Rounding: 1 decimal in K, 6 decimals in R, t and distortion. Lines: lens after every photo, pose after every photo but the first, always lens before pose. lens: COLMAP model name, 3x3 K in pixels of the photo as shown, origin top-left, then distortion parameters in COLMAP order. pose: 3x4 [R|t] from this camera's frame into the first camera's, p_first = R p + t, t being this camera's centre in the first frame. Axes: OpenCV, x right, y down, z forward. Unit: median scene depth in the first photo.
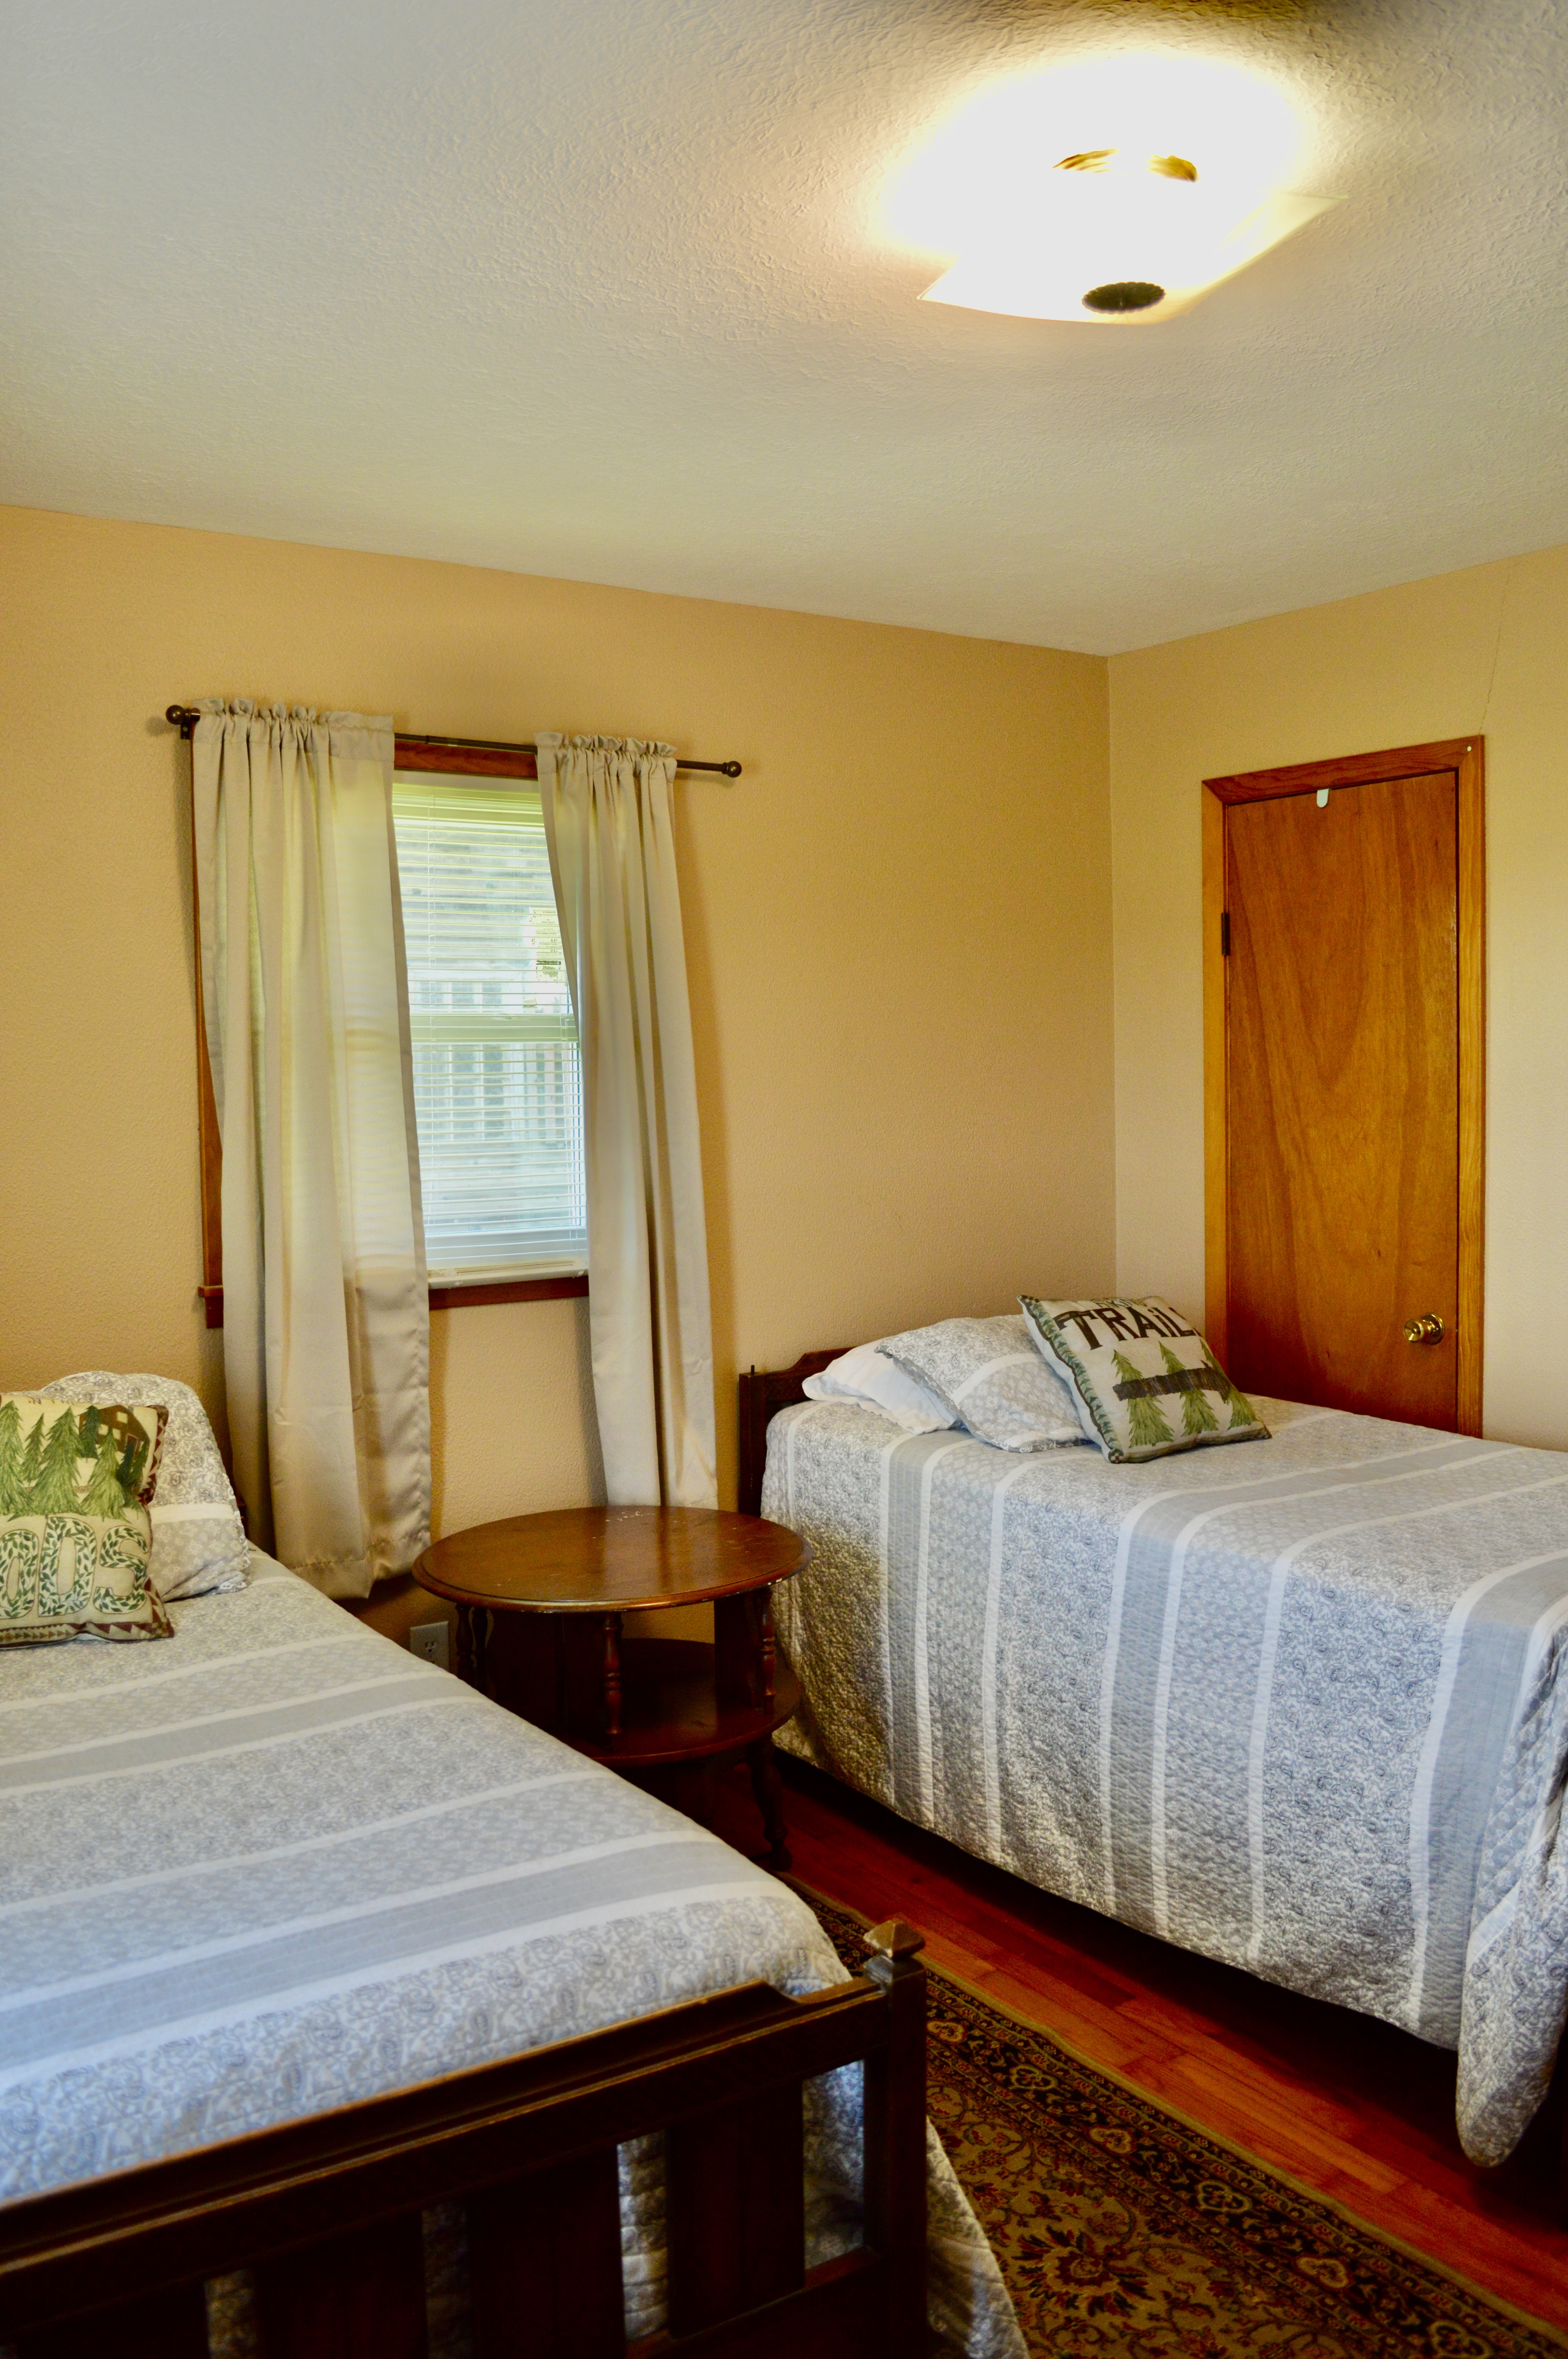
lens RADIAL K [[1869.4, 0, 773.7], [0, 1869.4, 1180.9], [0, 0, 1]] dist [-0.067204, -0.003024]
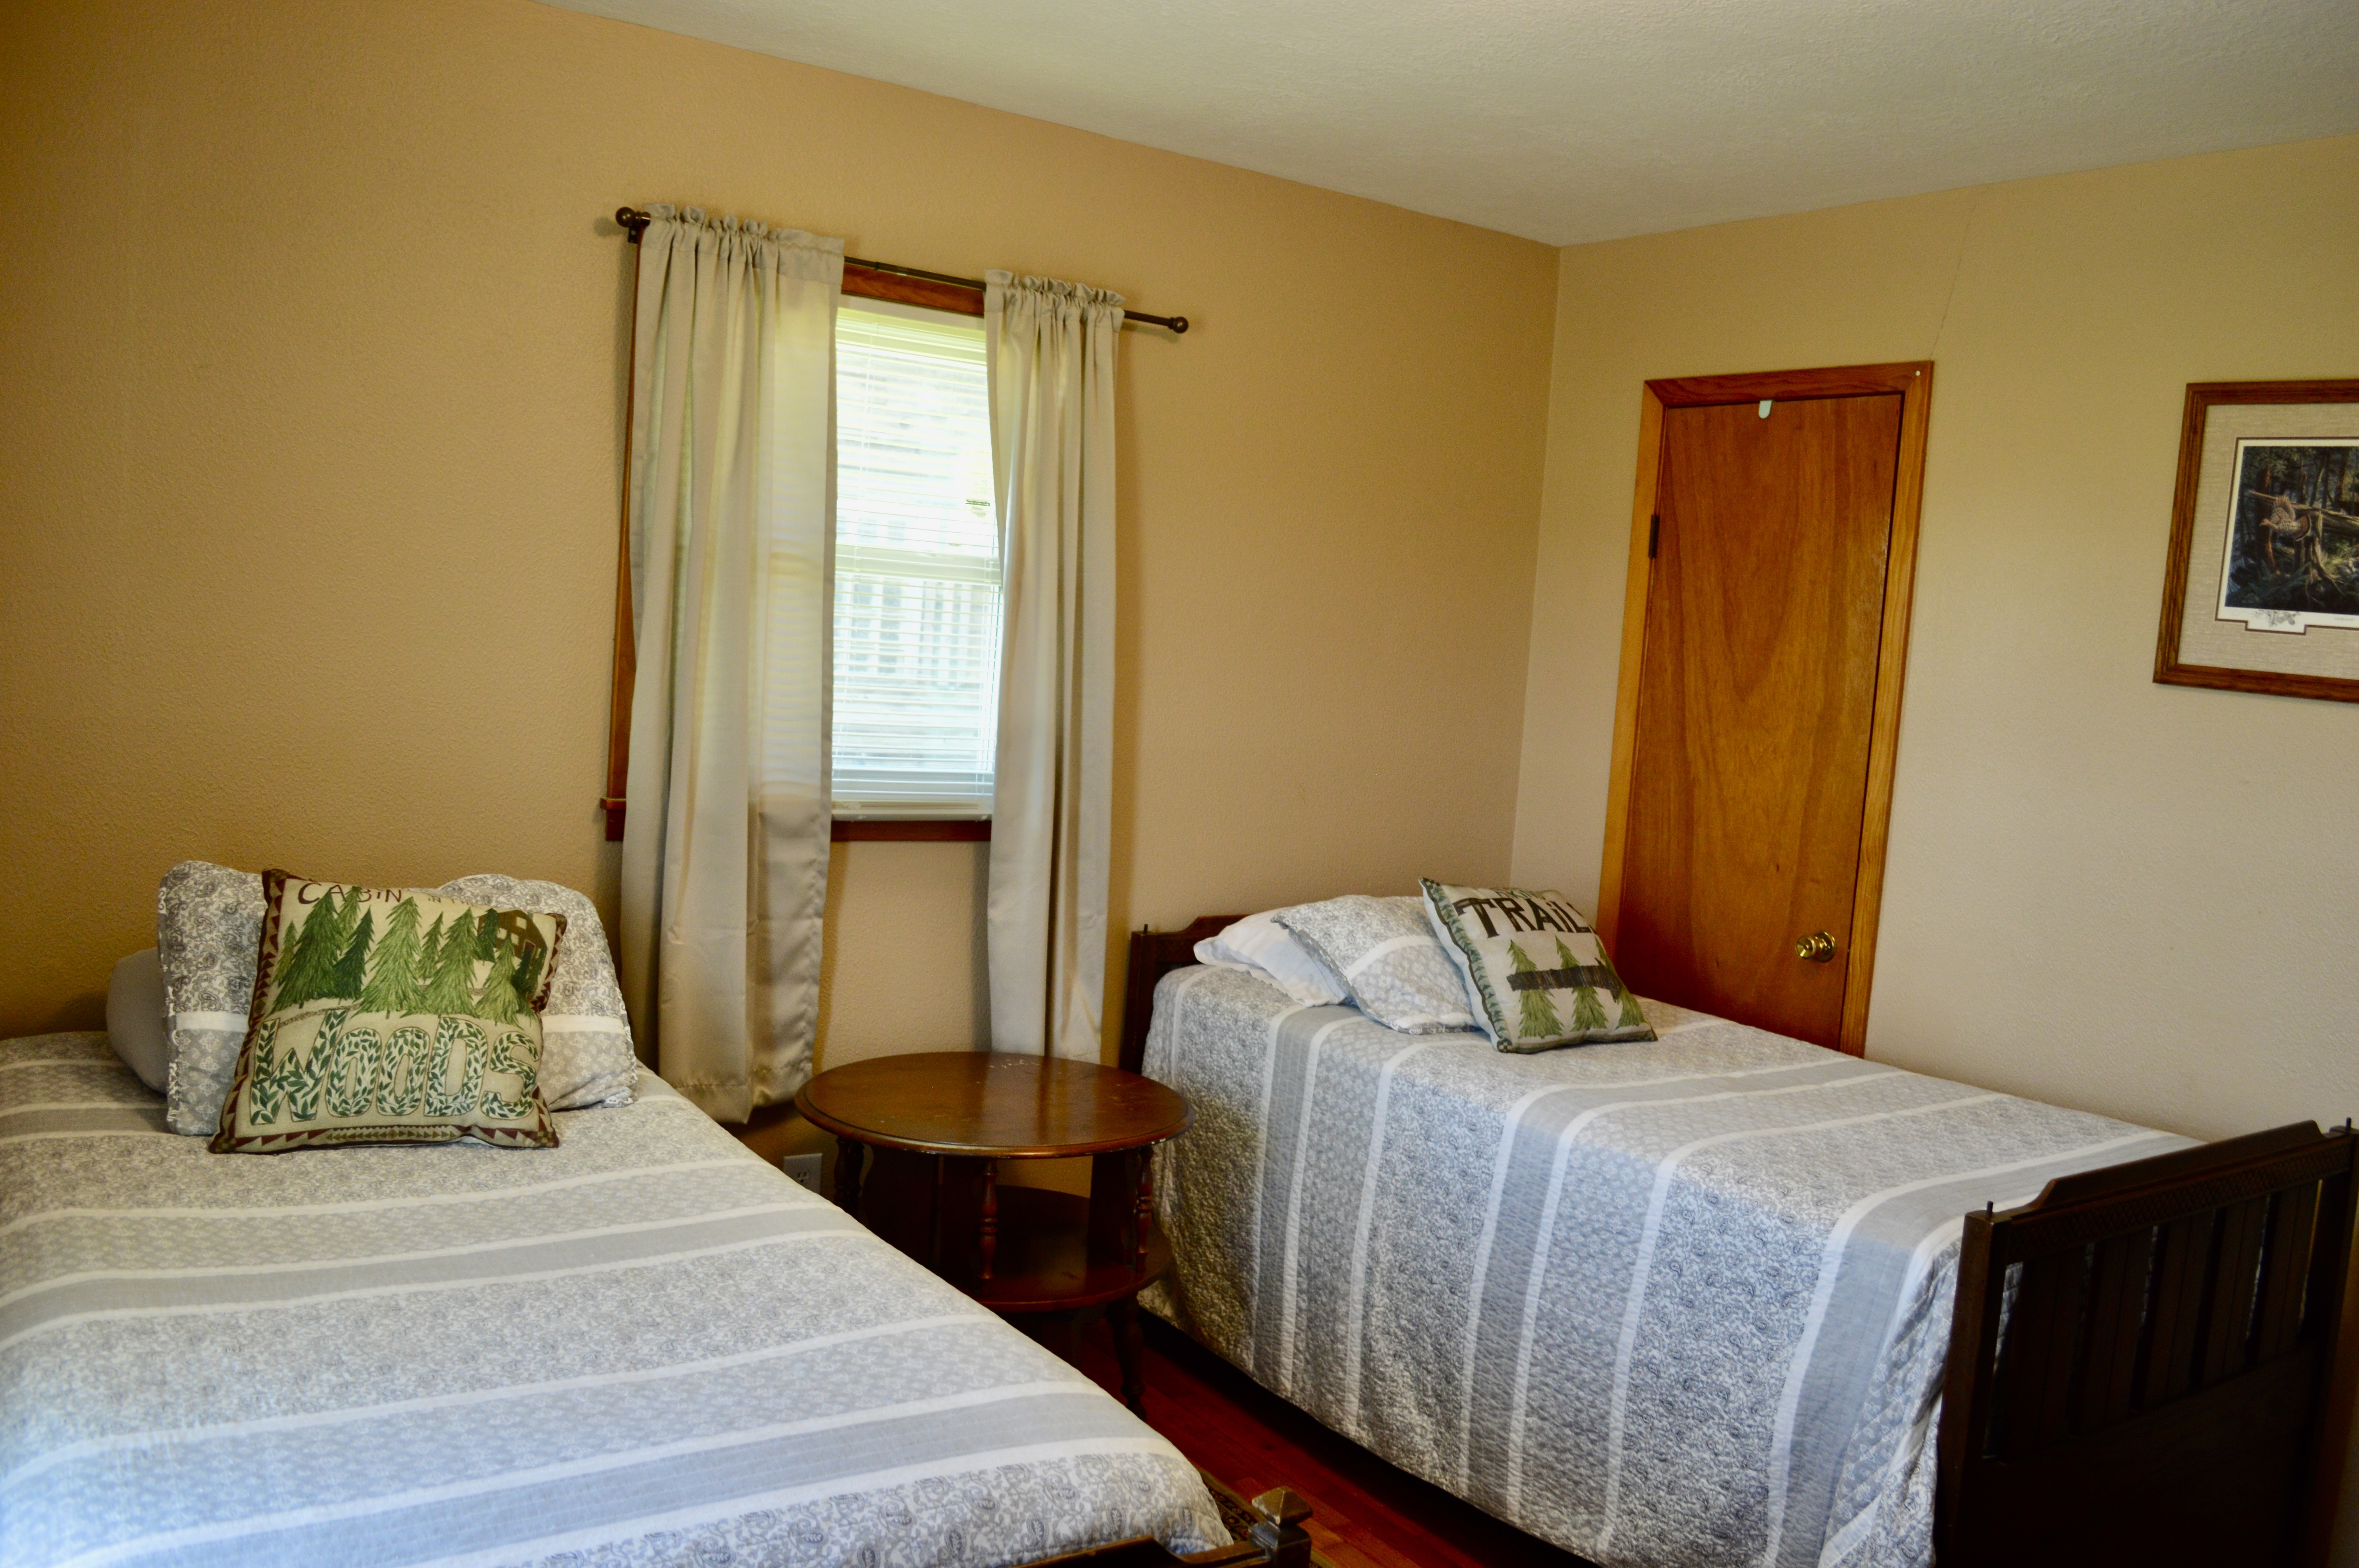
lens RADIAL K [[1869.4, 0, 1193.7], [0, 1869.4, 796.0], [0, 0, 1]] dist [-0.067204, -0.003024]
pose [[0.995883, 0.087281, 0.024463, -0.019545], [-0.087935, 0.995758, 0.027078, 0.001374], [-0.021996, -0.029118, 0.999334, 0.003483]]
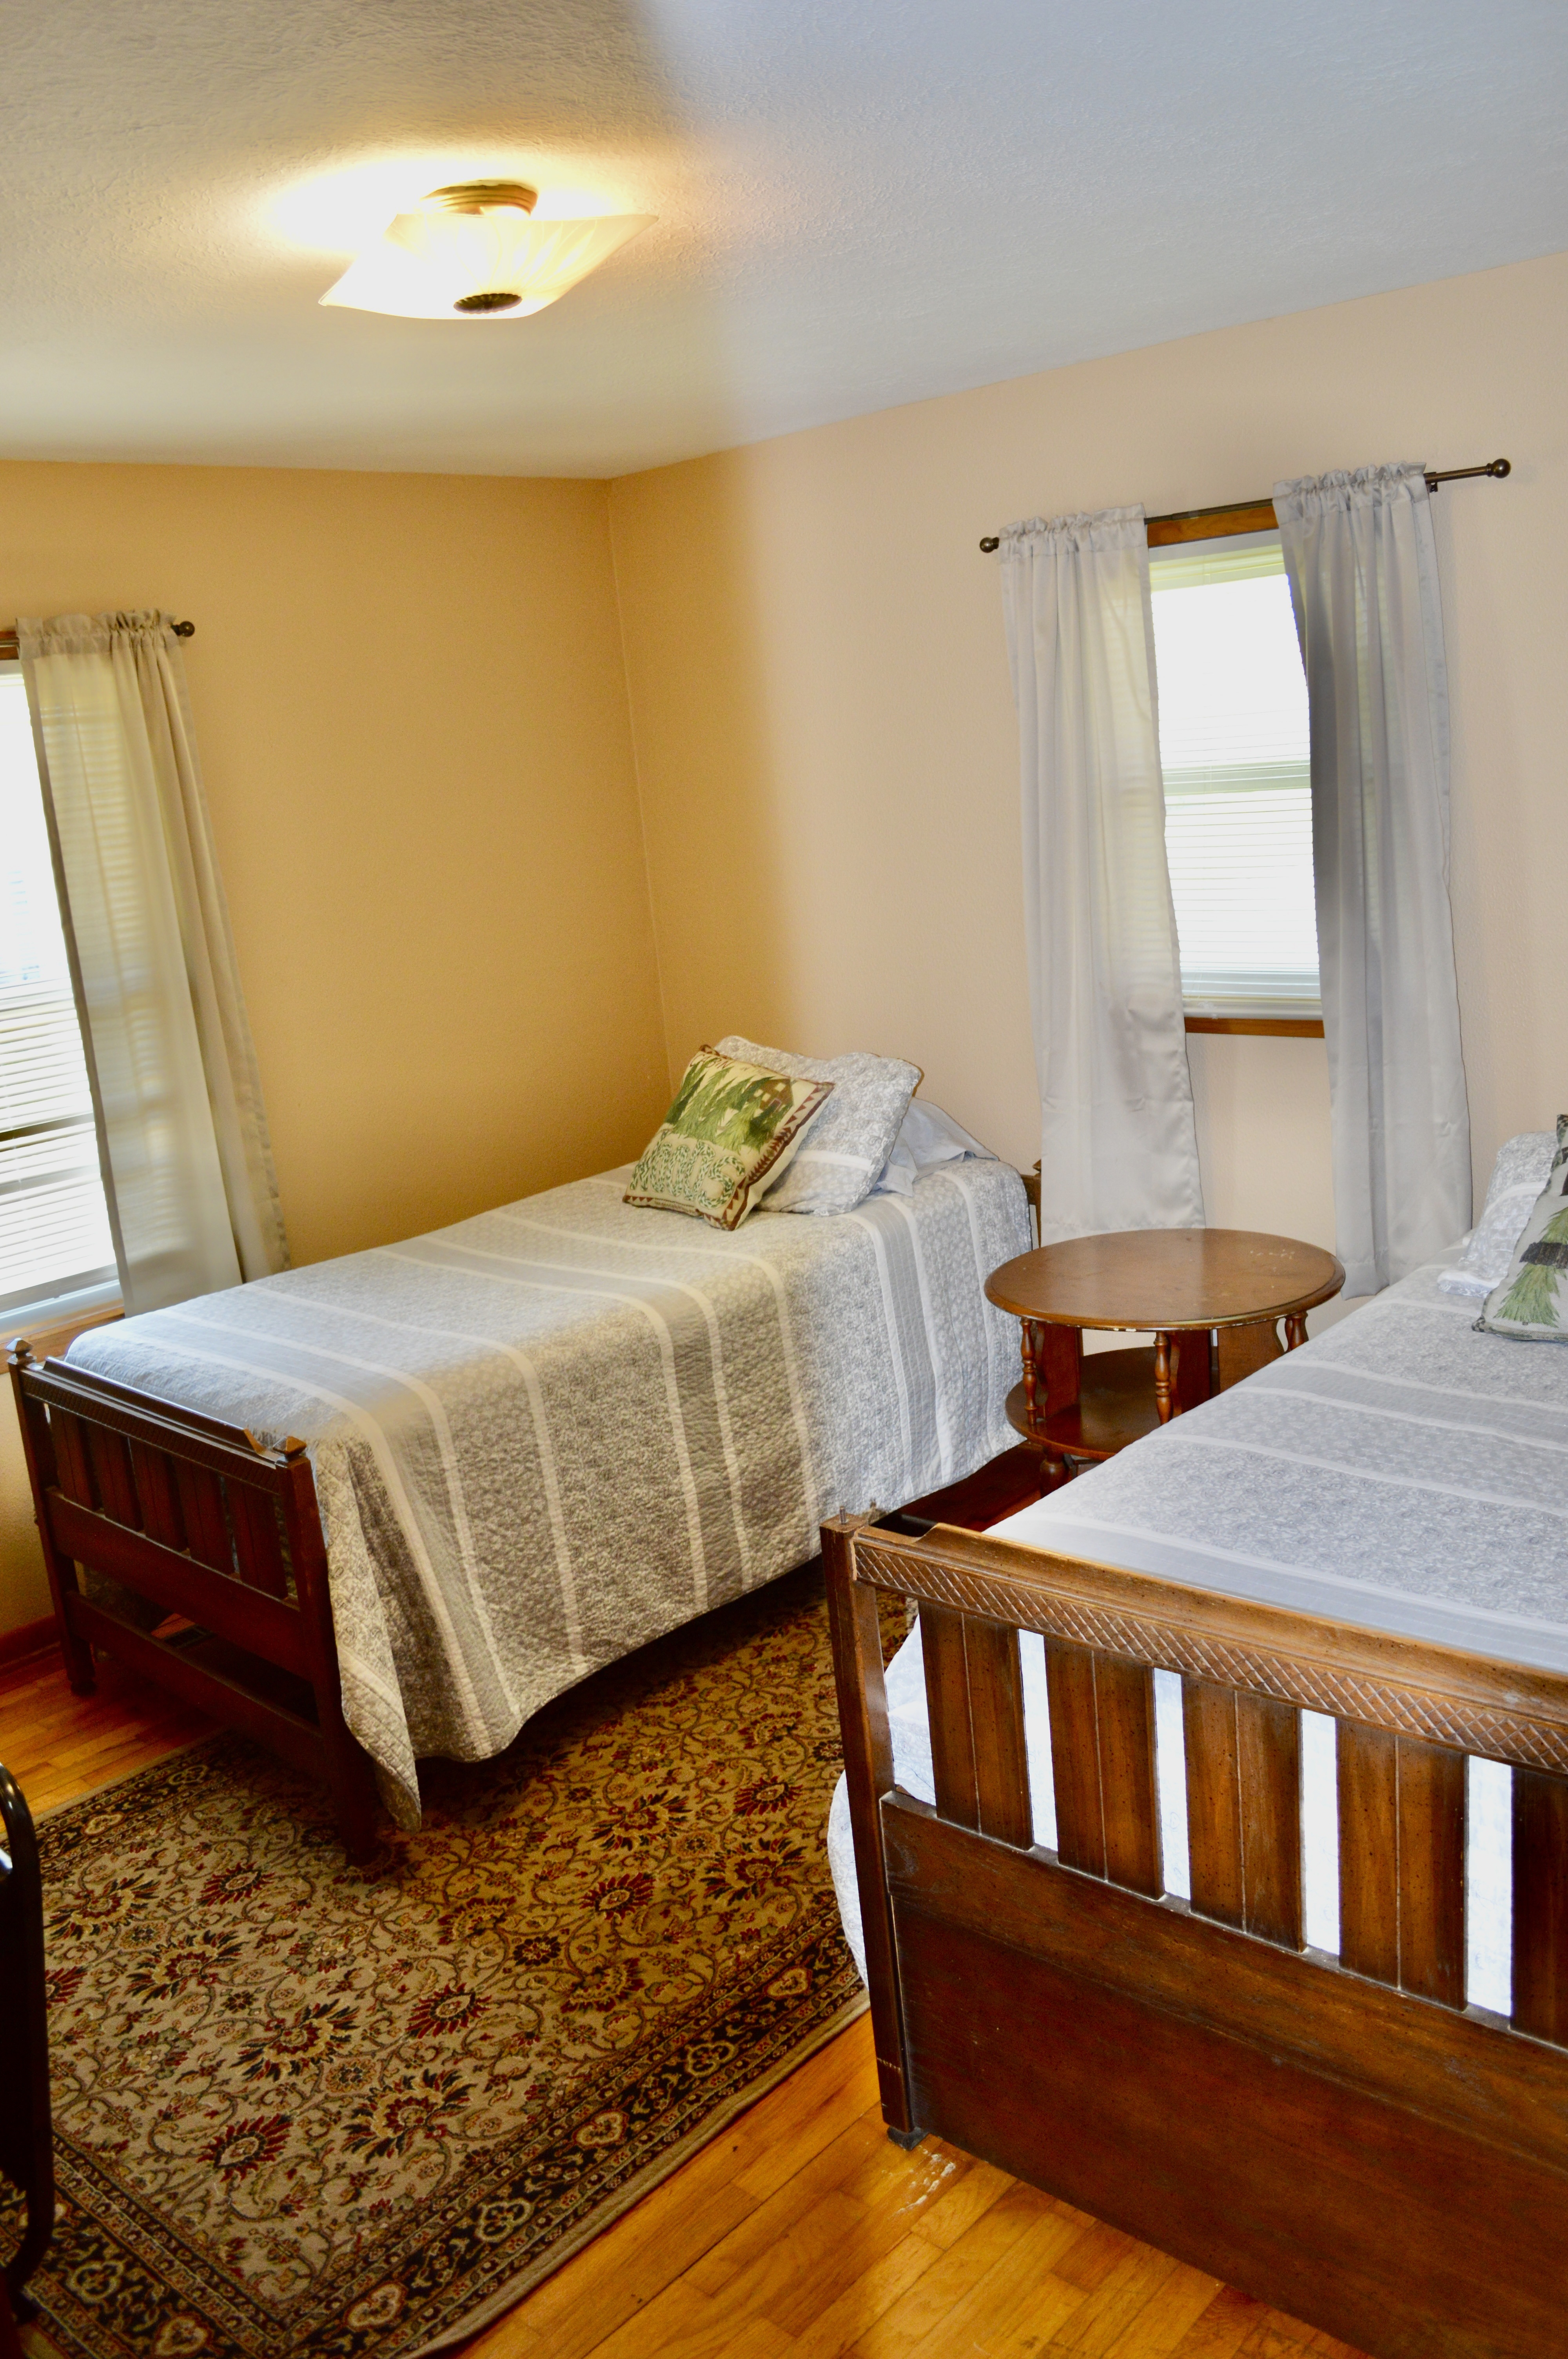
lens RADIAL K [[1869.4, 0, 781.0], [0, 1869.4, 1176.8], [0, 0, 1]] dist [-0.067204, -0.003024]
pose [[0.253613, 0.208132, -0.944649, 0.898915], [0.031598, 0.974273, 0.223143, -0.115223], [0.966790, -0.086441, 0.240512, 0.508648]]
